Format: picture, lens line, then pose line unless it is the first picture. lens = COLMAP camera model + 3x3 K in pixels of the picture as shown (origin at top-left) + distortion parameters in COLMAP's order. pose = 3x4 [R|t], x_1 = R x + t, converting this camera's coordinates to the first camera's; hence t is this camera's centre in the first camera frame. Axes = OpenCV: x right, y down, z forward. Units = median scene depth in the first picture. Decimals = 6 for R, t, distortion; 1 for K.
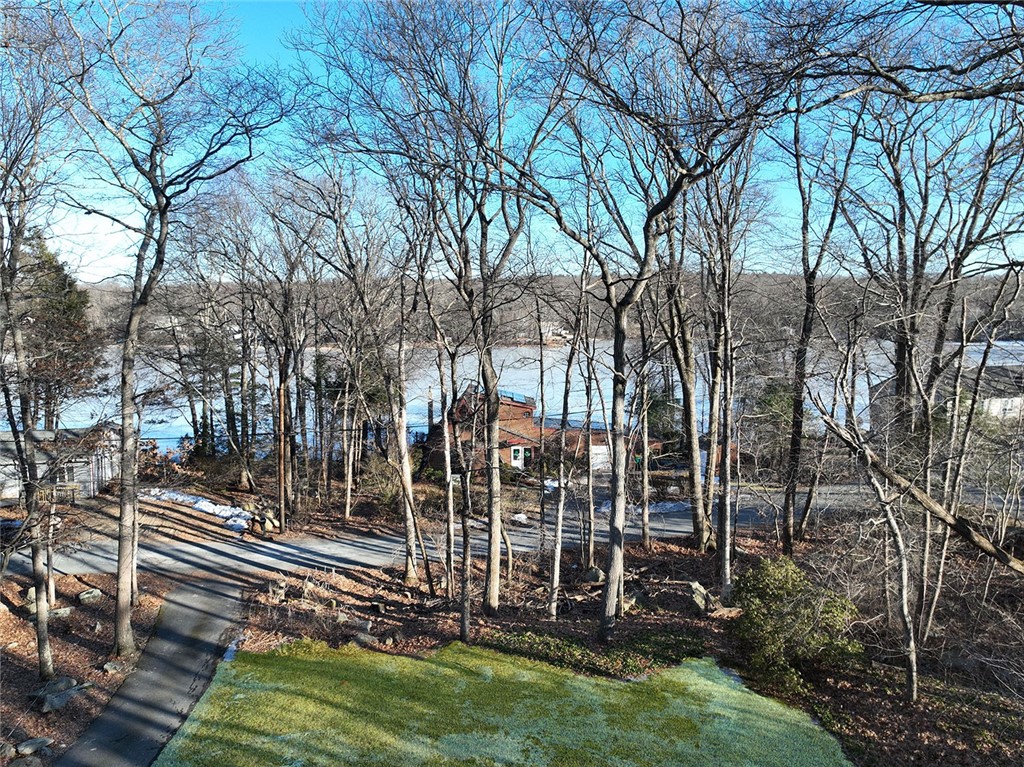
lens RADIAL K [[725.2, 0, 511.5], [0, 725.2, 383.3], [0, 0, 1]] dist [0.004619, 0.003561]
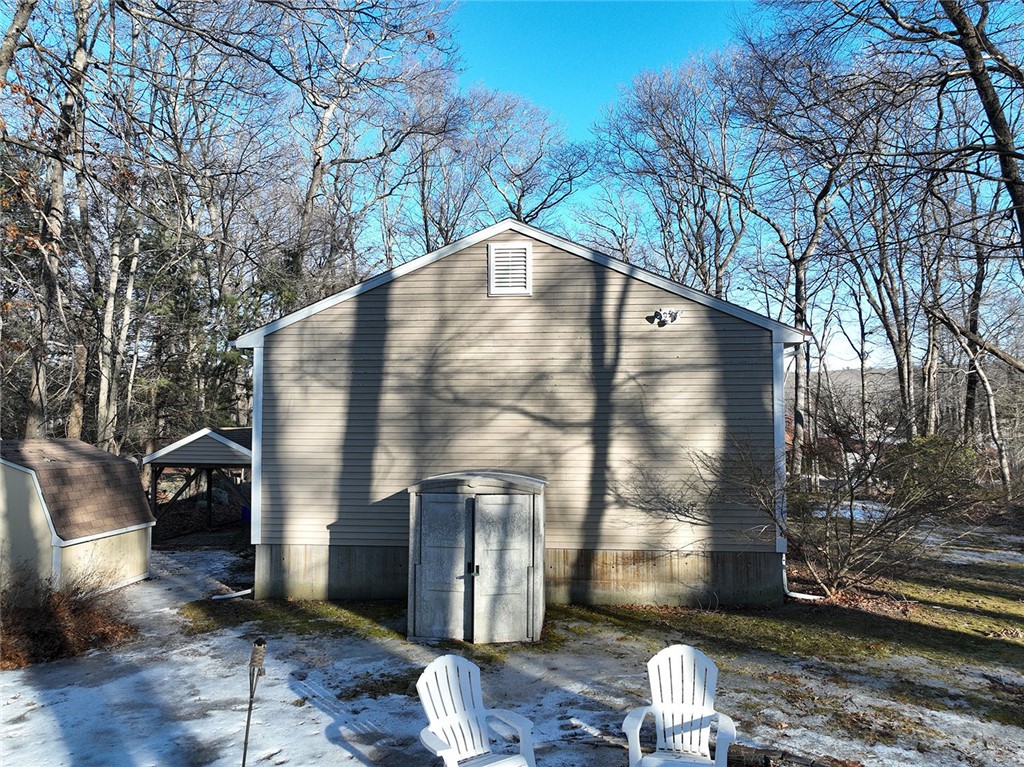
lens RADIAL K [[725.2, 0, 512.2], [0, 725.2, 382.8], [0, 0, 1]] dist [0.004619, 0.003561]
pose [[0.915187, -0.015856, -0.402717, 0.228017], [-0.037368, 0.991583, -0.123961, 0.388524], [0.401293, 0.128496, 0.906892, -0.638211]]
